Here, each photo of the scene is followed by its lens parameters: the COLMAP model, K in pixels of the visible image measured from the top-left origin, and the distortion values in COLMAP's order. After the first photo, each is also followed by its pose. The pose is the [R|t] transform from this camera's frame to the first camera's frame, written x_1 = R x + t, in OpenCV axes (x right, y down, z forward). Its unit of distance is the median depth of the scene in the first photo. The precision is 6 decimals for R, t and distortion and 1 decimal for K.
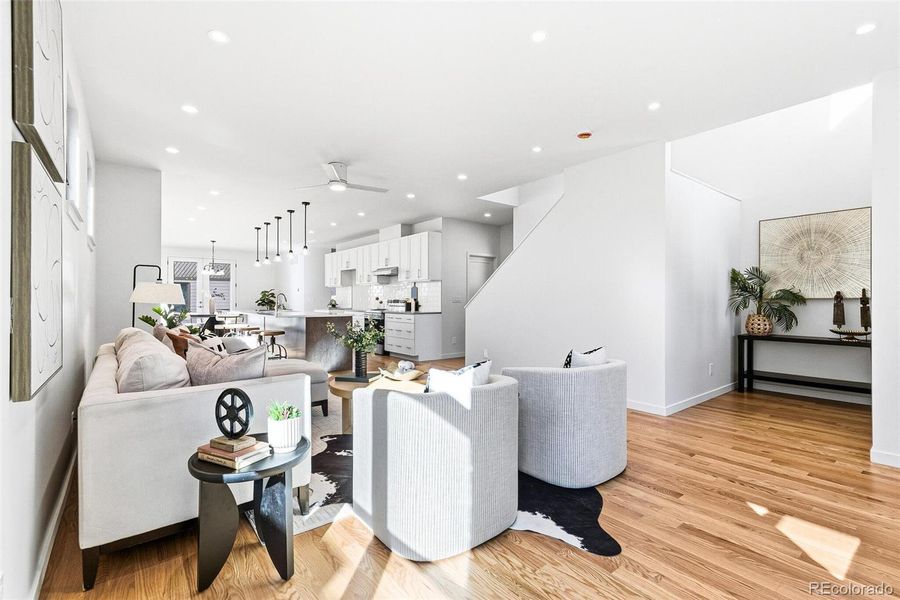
lens RADIAL K [[415.2, 0, 450.6], [0, 415.2, 299.8], [0, 0, 1]] dist [0.010895, -0.001170]
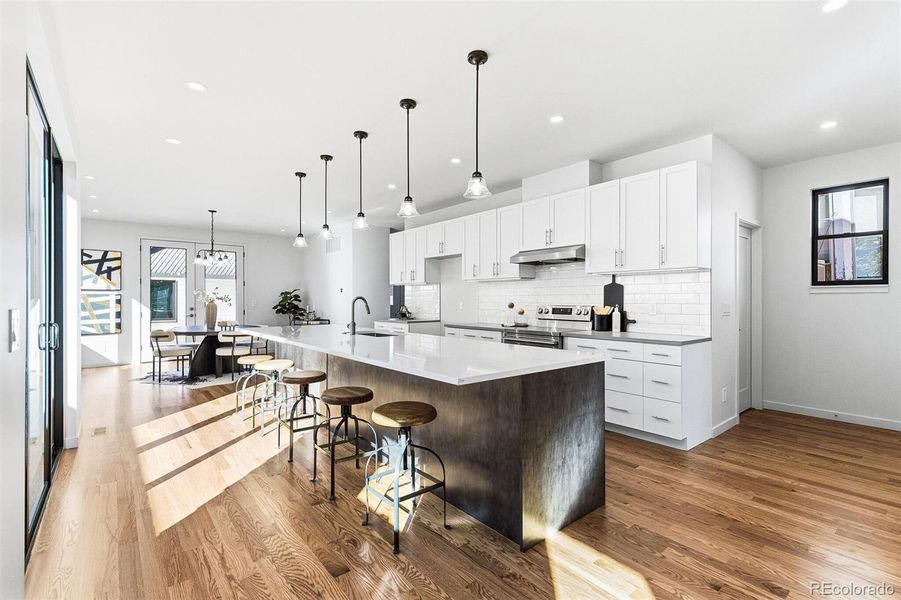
lens RADIAL K [[415.6, 0, 447.5], [0, 415.6, 300.4], [0, 0, 1]] dist [0.010895, -0.001170]
pose [[0.999910, -0.001653, 0.013310, -0.283873], [0.001626, 0.999997, 0.001996, -0.011545], [-0.013314, -0.001974, 0.999909, 0.465597]]
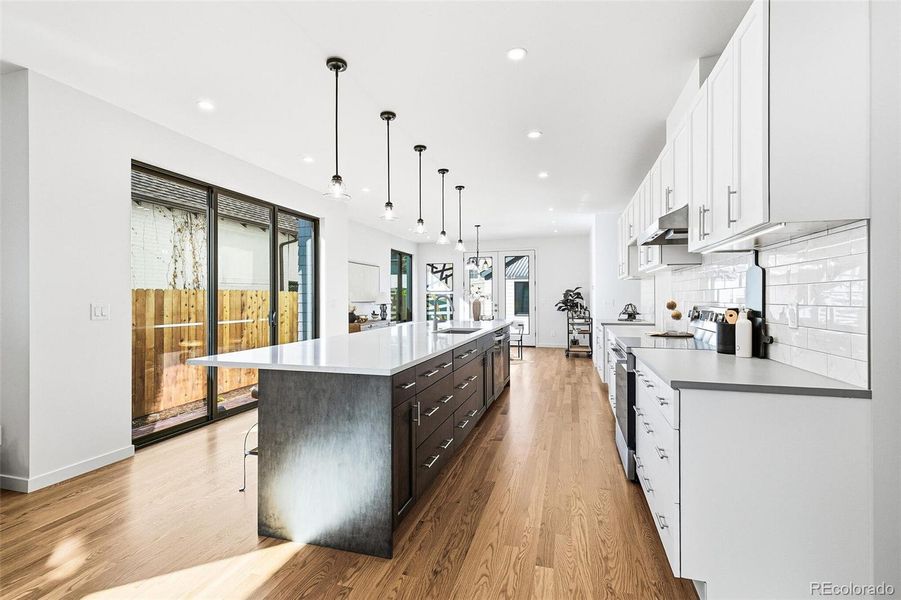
lens RADIAL K [[415.6, 0, 448.9], [0, 415.6, 296.5], [0, 0, 1]] dist [0.010895, -0.001170]
pose [[0.576659, -0.005876, -0.816964, 0.020778], [0.003759, 0.999983, -0.004539, -0.010817], [0.816976, -0.000454, 0.576671, 0.642193]]
